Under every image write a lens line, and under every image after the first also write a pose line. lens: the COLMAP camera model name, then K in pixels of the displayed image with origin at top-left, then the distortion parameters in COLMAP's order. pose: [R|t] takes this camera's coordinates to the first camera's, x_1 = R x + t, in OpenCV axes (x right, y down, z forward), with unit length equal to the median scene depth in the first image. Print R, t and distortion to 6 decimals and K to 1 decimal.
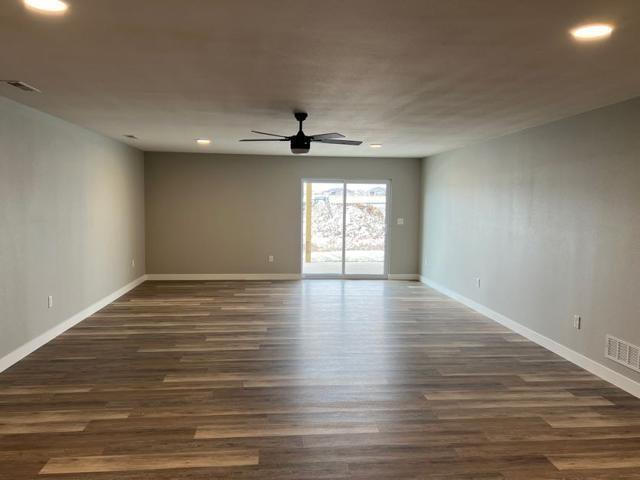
lens RADIAL K [[508.4, 0, 317.3], [0, 508.4, 238.5], [0, 0, 1]] dist [0.035860, -0.009821]
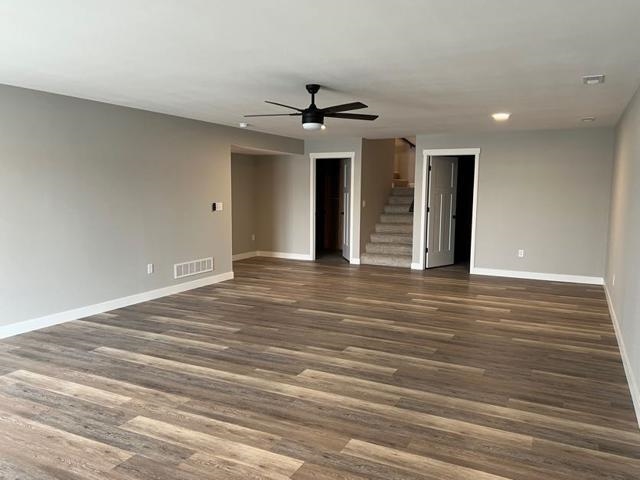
lens RADIAL K [[508.4, 0, 317.3], [0, 508.4, 238.5], [0, 0, 1]] dist [0.035860, -0.009821]
pose [[-0.848356, -0.073653, 0.524277, -0.564750], [0.020736, 0.984893, 0.171916, -0.137342], [-0.529019, 0.156718, -0.834013, 1.879667]]
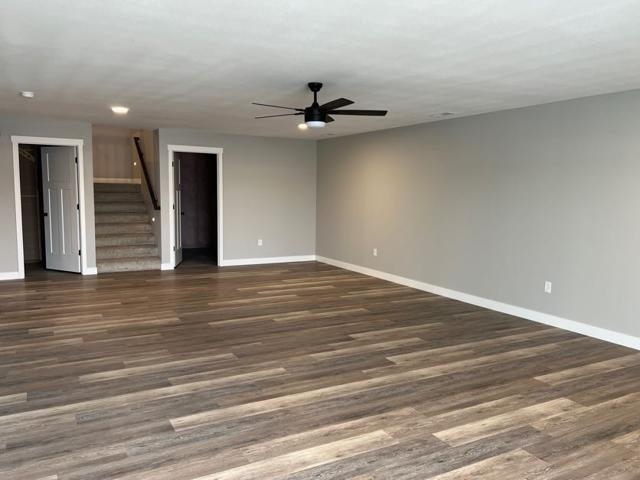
lens RADIAL K [[508.4, 0, 317.3], [0, 508.4, 238.5], [0, 0, 1]] dist [0.035860, -0.009821]
pose [[-0.915513, 0.011664, -0.402119, 0.347667], [-0.058591, 0.985055, 0.161969, -0.124566], [0.397998, 0.171845, -0.901147, 1.944264]]
